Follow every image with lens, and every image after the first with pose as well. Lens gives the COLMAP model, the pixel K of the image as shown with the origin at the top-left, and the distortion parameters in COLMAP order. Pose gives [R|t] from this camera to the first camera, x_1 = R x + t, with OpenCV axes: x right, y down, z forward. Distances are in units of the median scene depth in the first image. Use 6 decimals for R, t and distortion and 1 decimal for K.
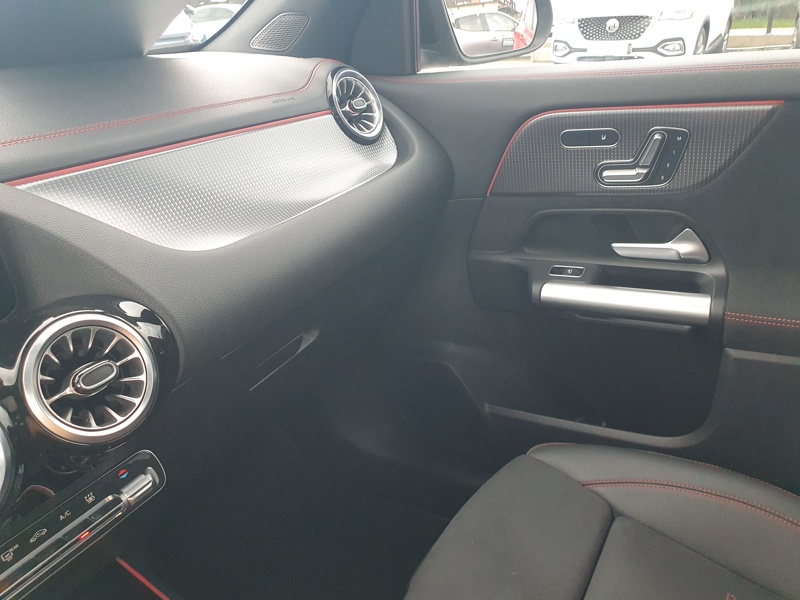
lens RADIAL K [[624.6, 0, 404.5], [0, 624.6, 301.1], [0, 0, 1]] dist [-0.004349, 0.018727]
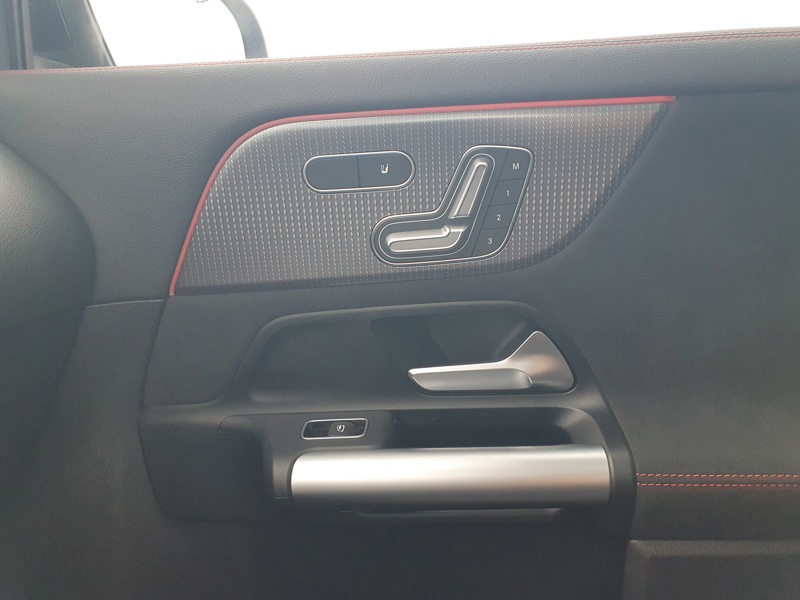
lens RADIAL K [[624.6, 0, 392.0], [0, 624.6, 313.5], [0, 0, 1]] dist [-0.004349, 0.018727]
pose [[0.910313, -0.017826, 0.413537, 0.093204], [0.124544, 0.964571, -0.232578, -0.014382], [-0.394740, 0.263222, 0.880281, 0.523070]]
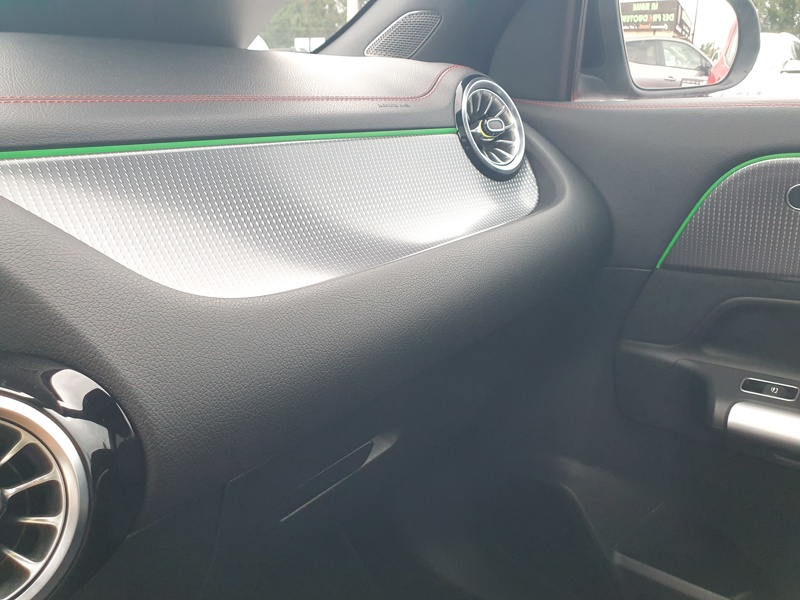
lens RADIAL K [[624.6, 0, 415.3], [0, 624.6, 306.0], [0, 0, 1]] dist [-0.004349, 0.018727]
pose [[0.983226, 0.117289, -0.139681, -0.037514], [-0.130014, 0.987799, -0.085728, -0.030627], [0.127921, 0.102450, 0.986479, 0.284588]]
